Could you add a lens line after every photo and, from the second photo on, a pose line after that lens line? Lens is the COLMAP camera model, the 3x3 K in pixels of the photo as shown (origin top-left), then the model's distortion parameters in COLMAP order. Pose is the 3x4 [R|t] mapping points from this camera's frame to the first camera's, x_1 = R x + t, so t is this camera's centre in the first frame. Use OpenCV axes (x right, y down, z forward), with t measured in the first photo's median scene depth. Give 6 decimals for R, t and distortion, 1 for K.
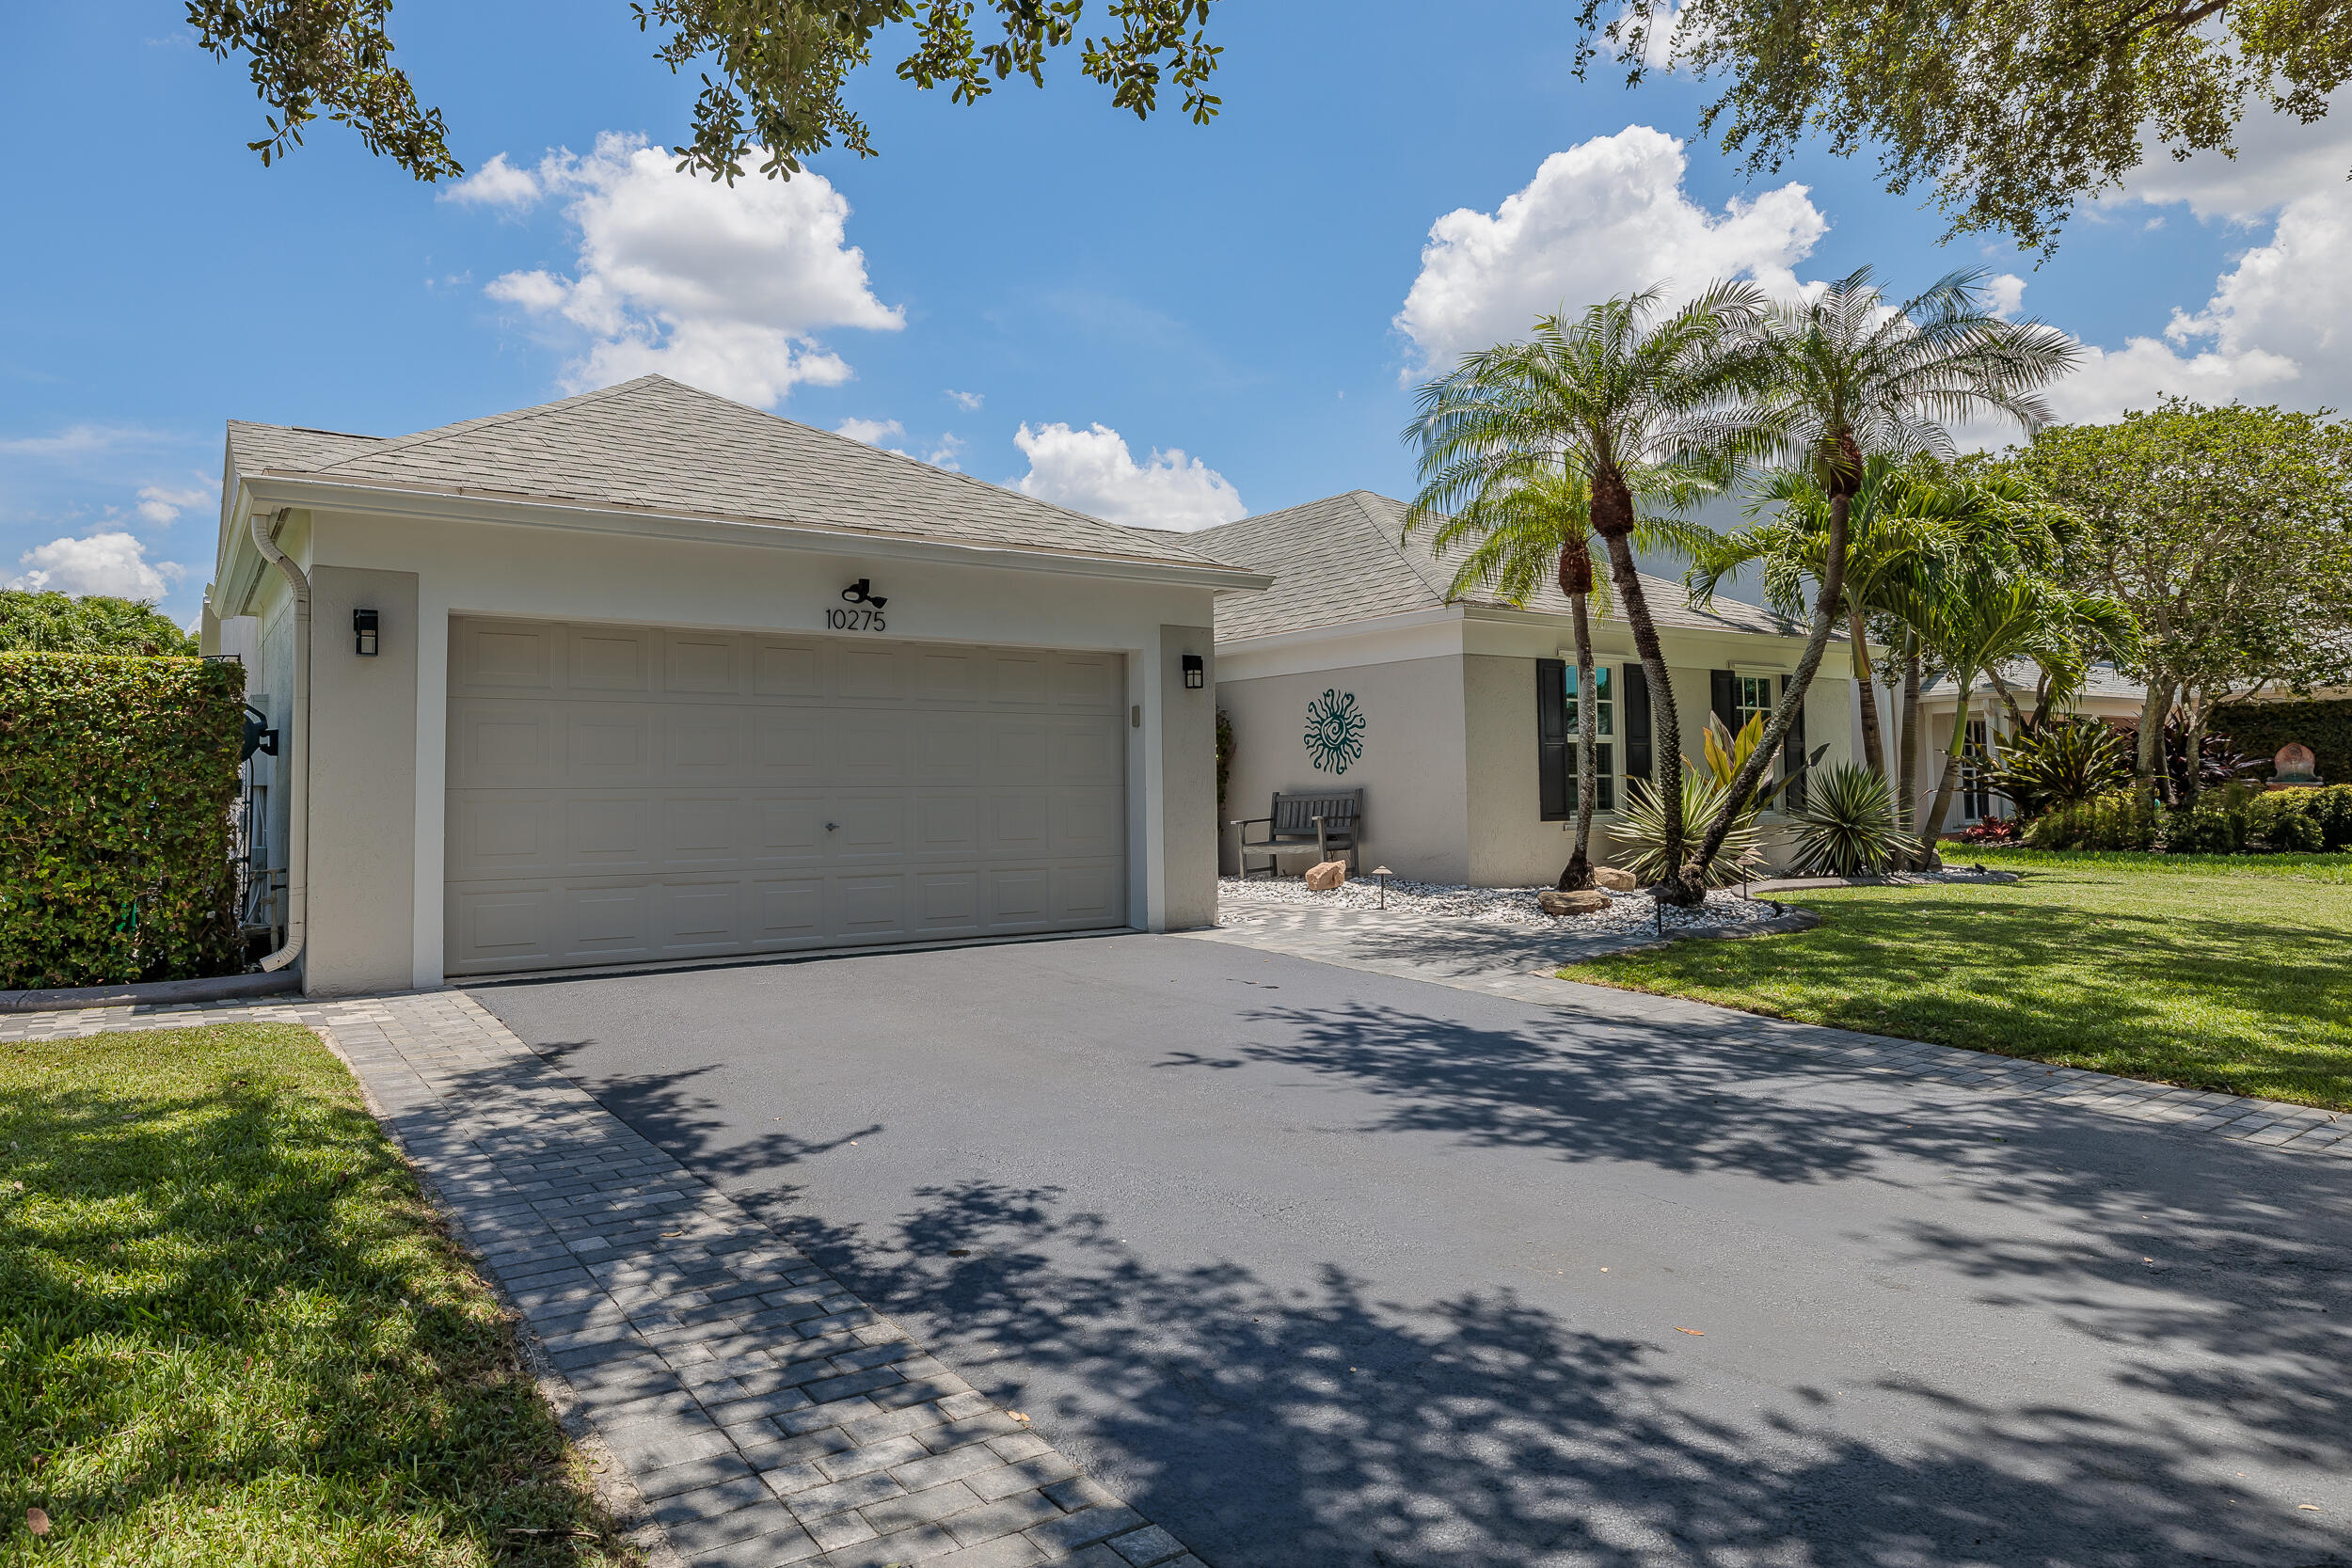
lens RADIAL K [[1376.0, 0, 1026.8], [0, 1376.0, 735.0], [0, 0, 1]] dist [-0.000131, 0.001455]
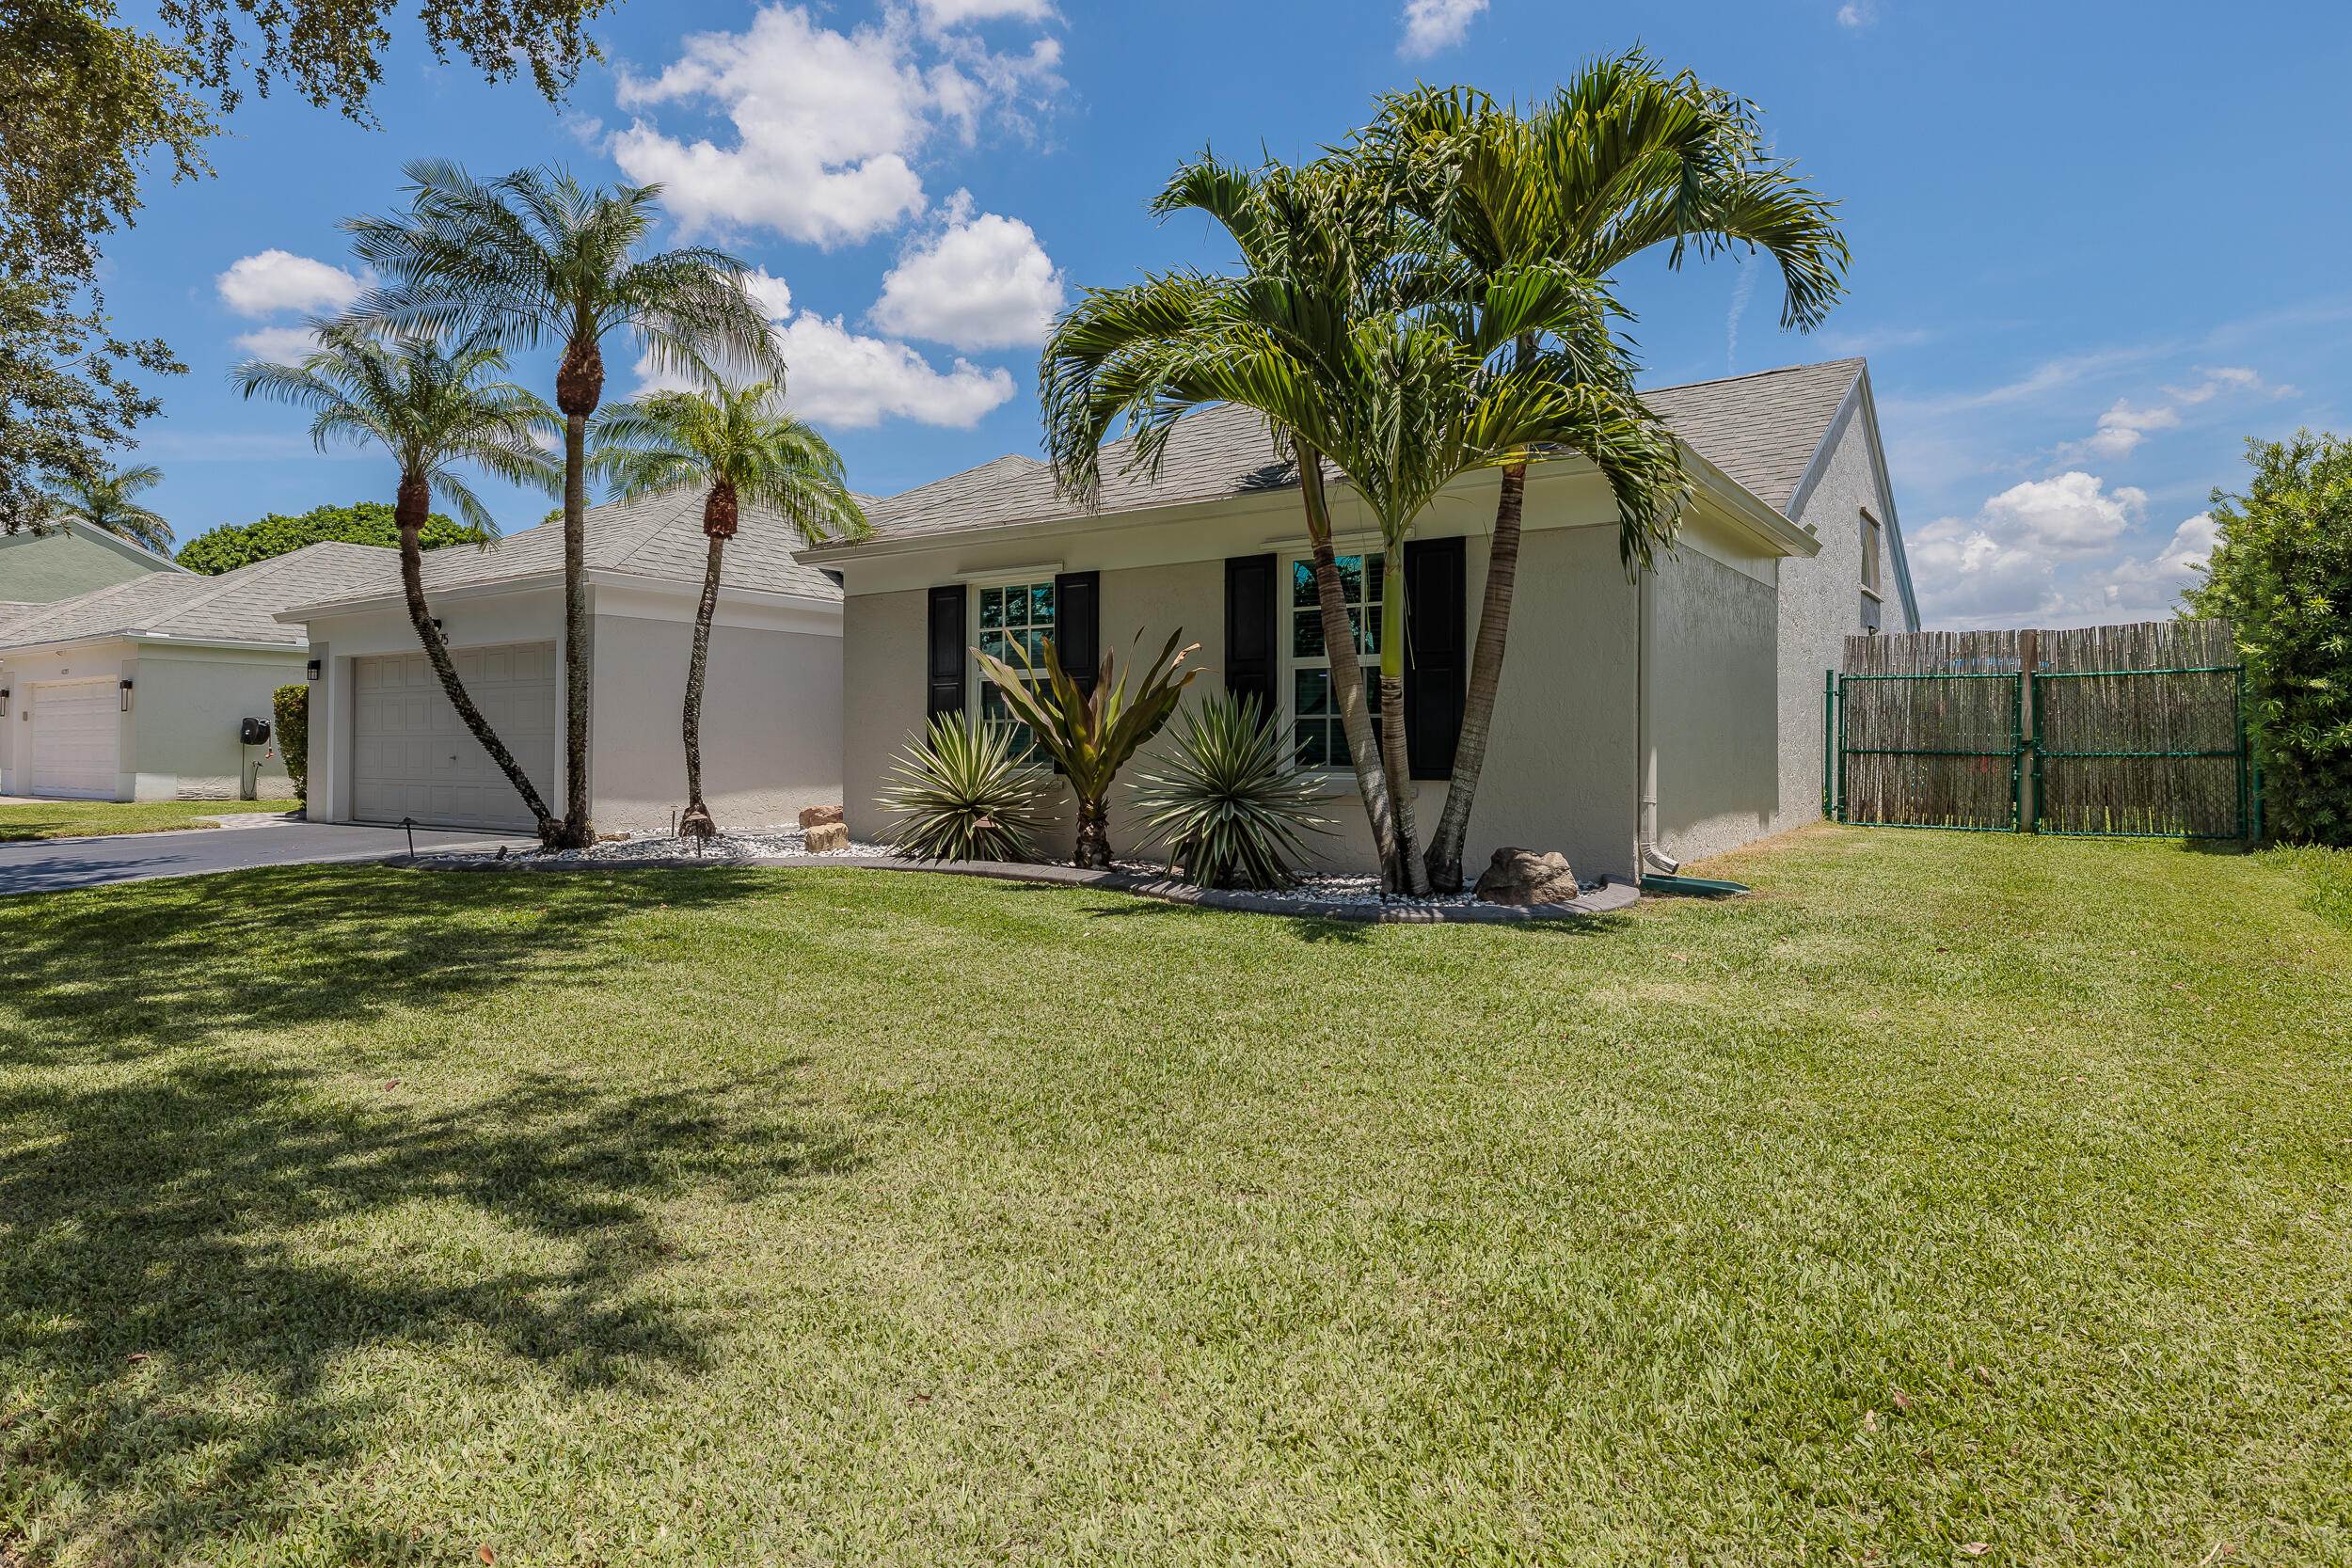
lens RADIAL K [[1376.0, 0, 1026.8], [0, 1376.0, 735.0], [0, 0, 1]] dist [-0.000131, 0.001455]
pose [[0.336773, -0.001441, -0.941585, 1.257873], [0.036004, 0.999287, 0.011348, 0.031366], [0.940897, -0.037722, 0.336585, 0.791339]]
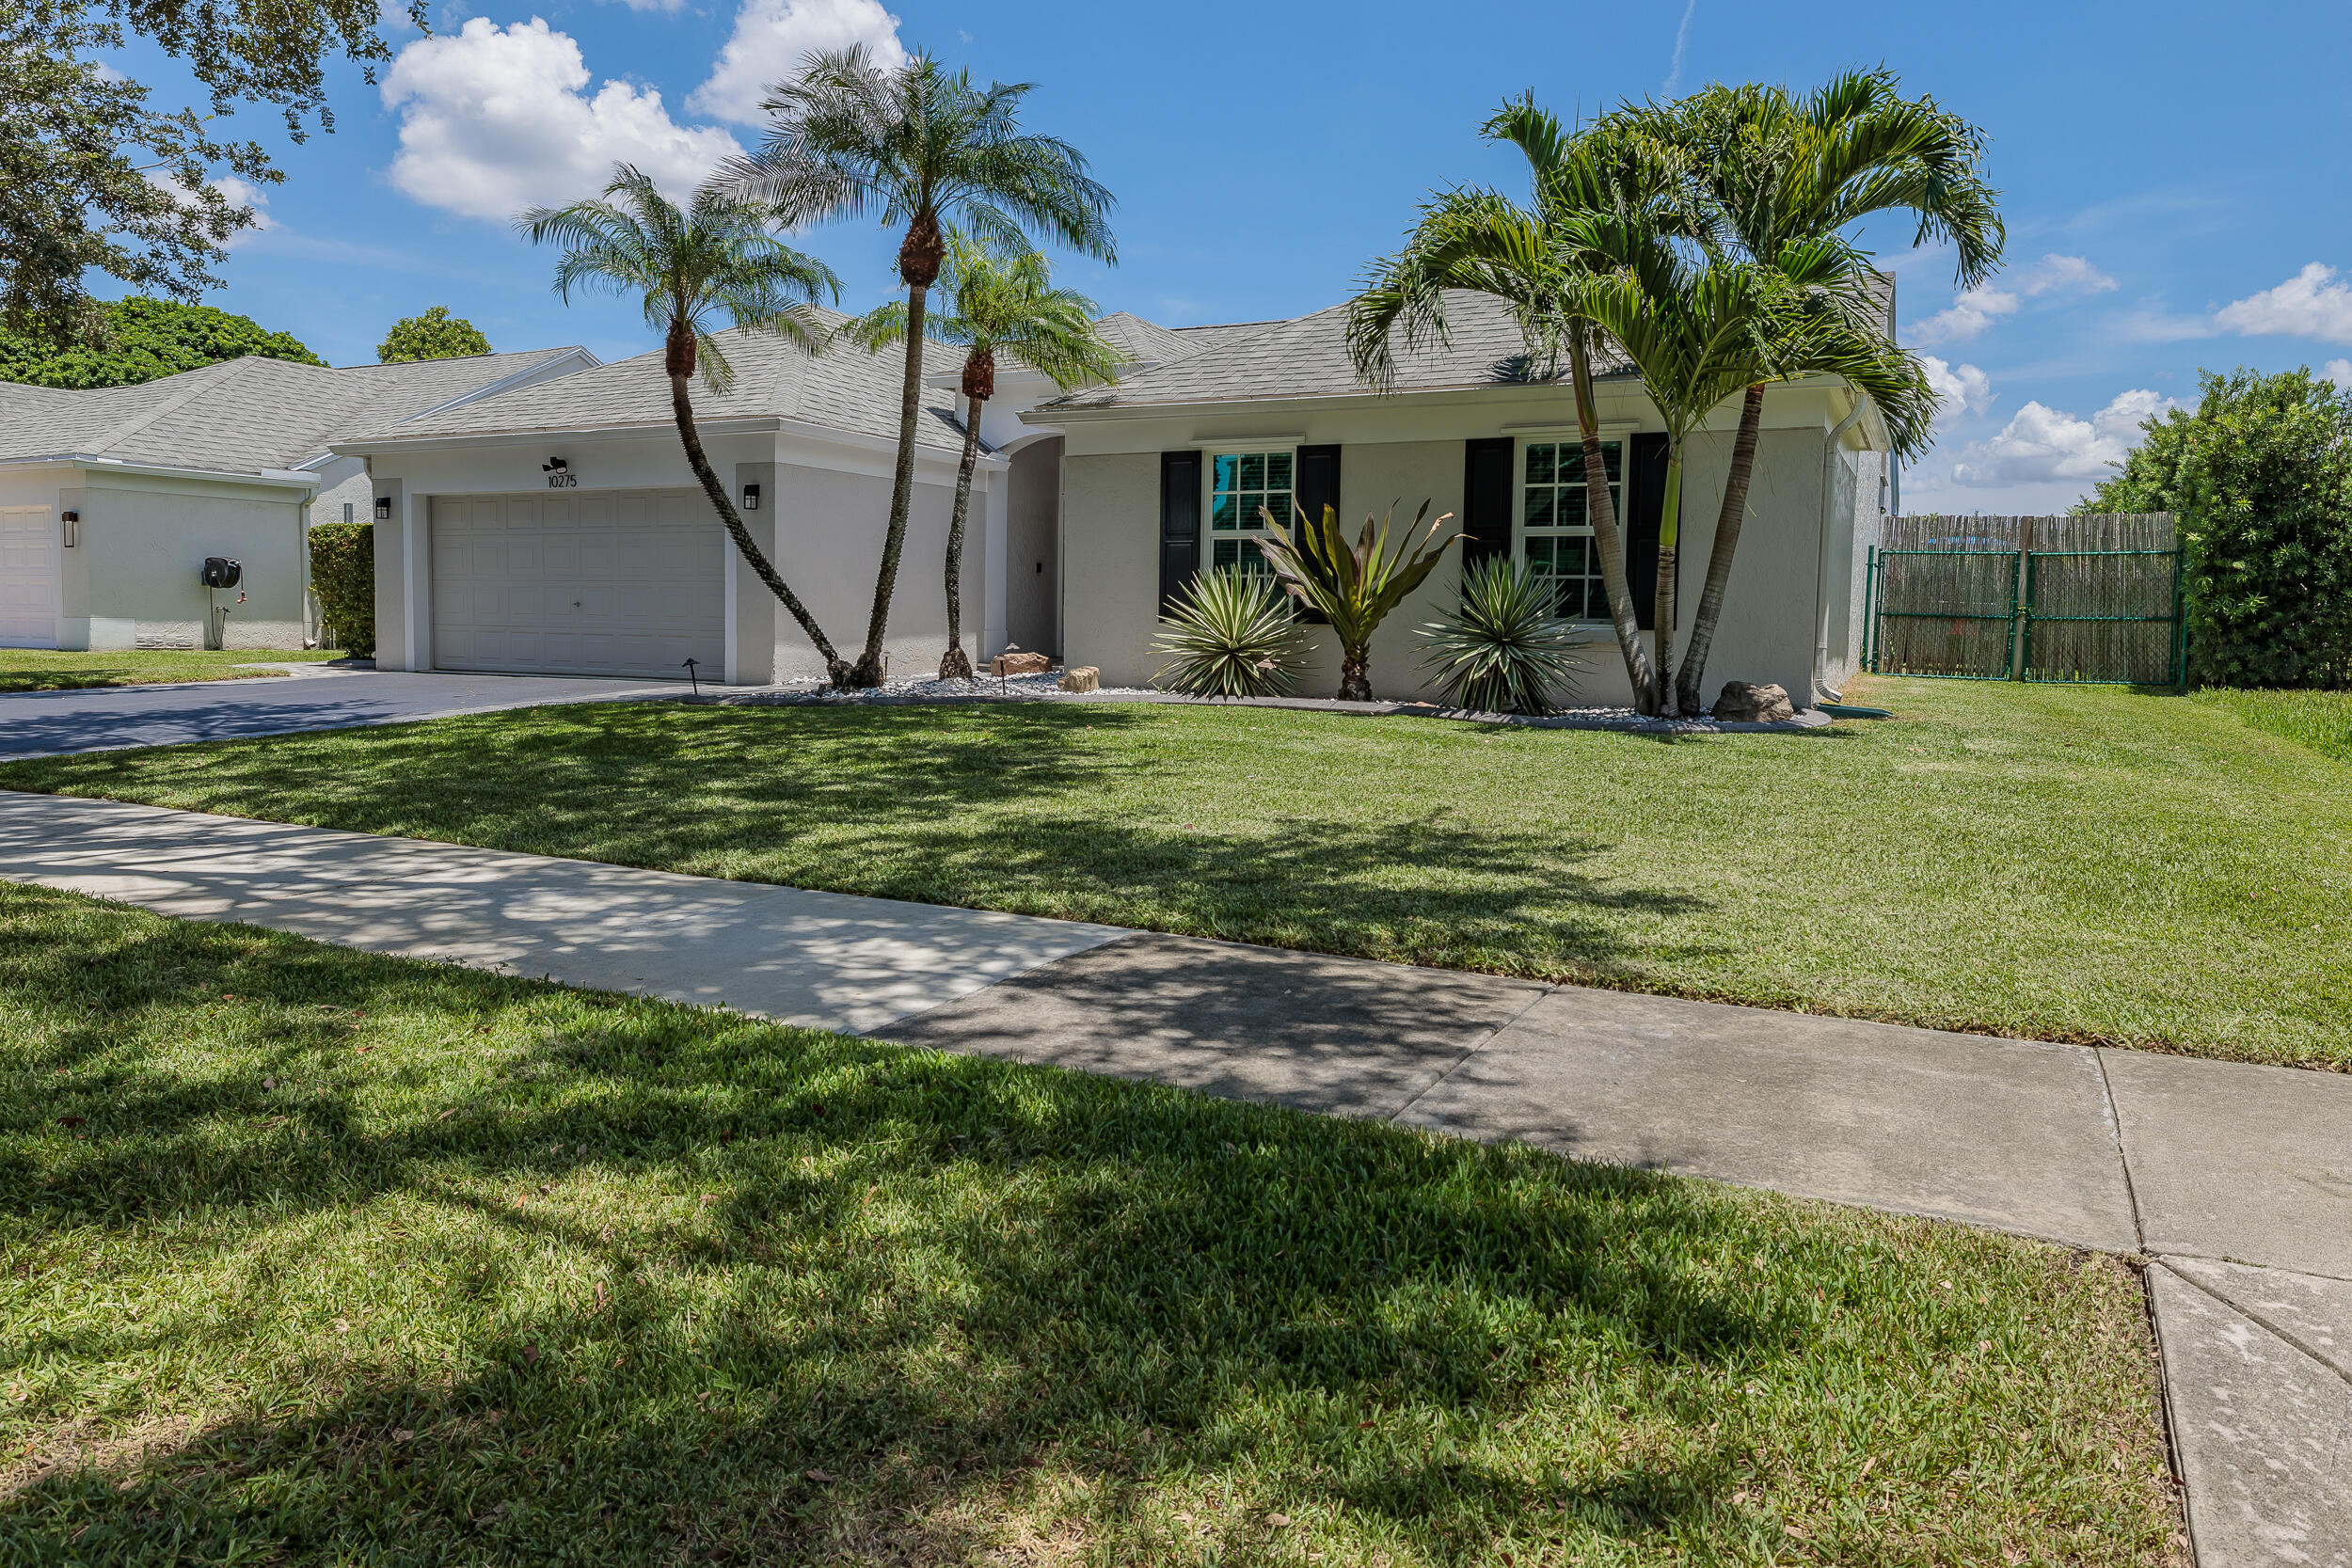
lens RADIAL K [[1510.3, 0, 1174.8], [0, 1510.3, 733.0], [0, 0, 1]] dist [0.003179, -0.001307]
pose [[0.518893, 0.082619, -0.850837, 1.326685], [0.017720, 0.994065, 0.107334, 0.026822], [0.854655, -0.070772, 0.514350, 0.476843]]
